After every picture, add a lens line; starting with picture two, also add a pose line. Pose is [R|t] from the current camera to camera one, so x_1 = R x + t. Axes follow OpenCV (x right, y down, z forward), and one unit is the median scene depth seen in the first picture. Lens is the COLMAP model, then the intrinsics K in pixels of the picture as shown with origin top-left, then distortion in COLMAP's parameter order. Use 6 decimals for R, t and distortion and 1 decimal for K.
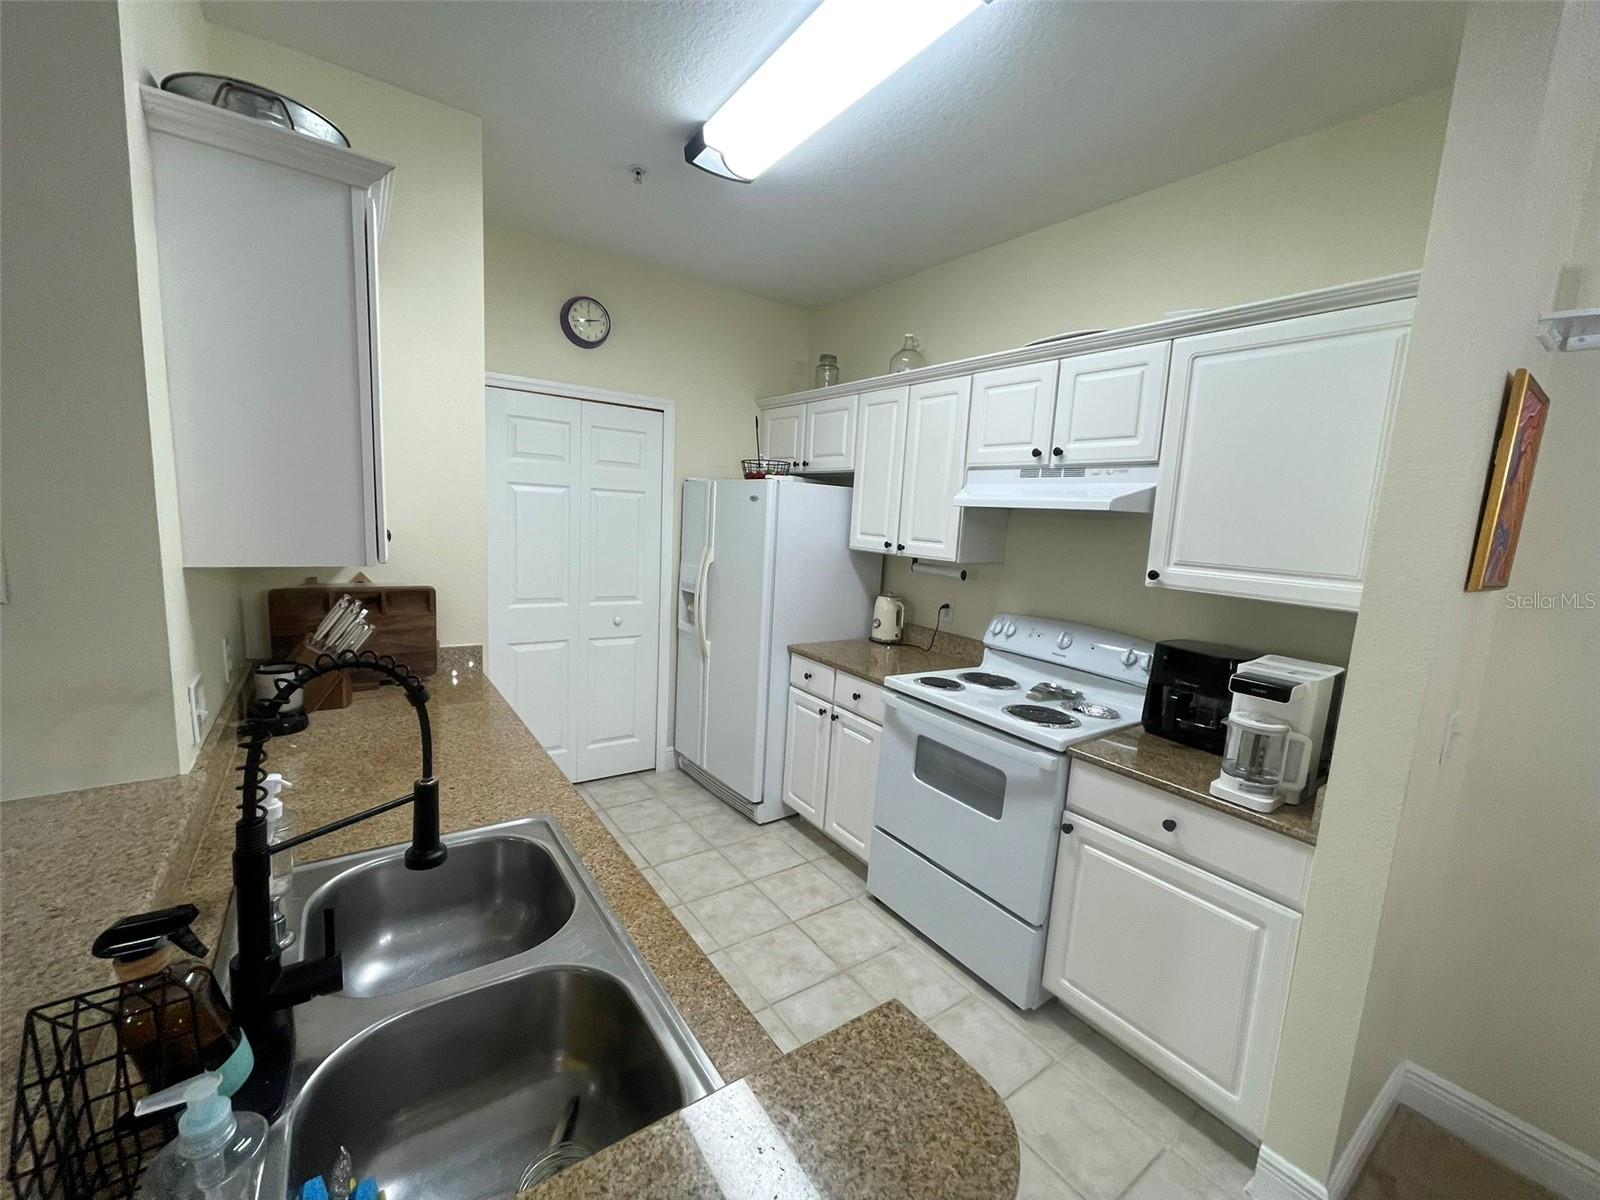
lens RADIAL K [[643.3, 0, 800.0], [0, 643.3, 600.0], [0, 0, 1]] dist [-0.003514, -0.000501]
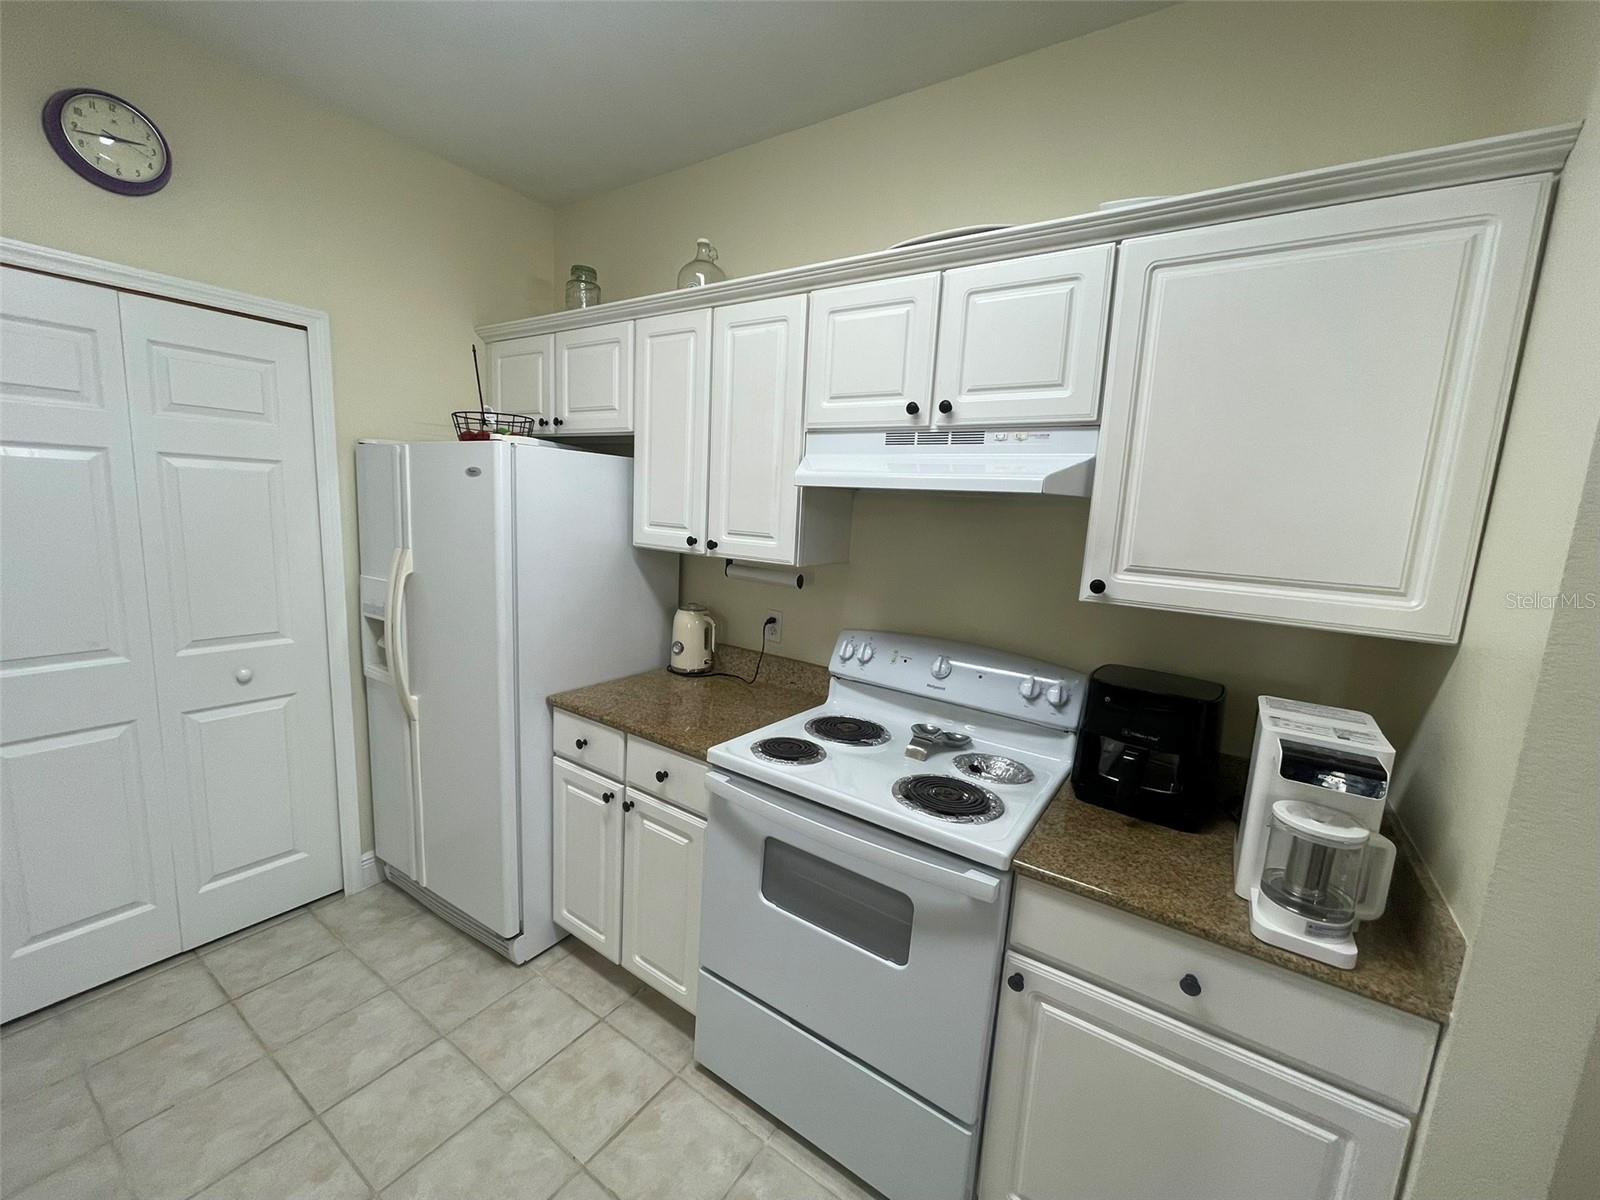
lens RADIAL K [[643.3, 0, 800.0], [0, 643.3, 600.0], [0, 0, 1]] dist [-0.003514, -0.000501]
pose [[0.938105, -0.059539, 0.341195, 0.006312], [0.047409, 0.997915, 0.043787, -0.049996], [-0.343091, -0.024901, 0.938972, 0.325560]]
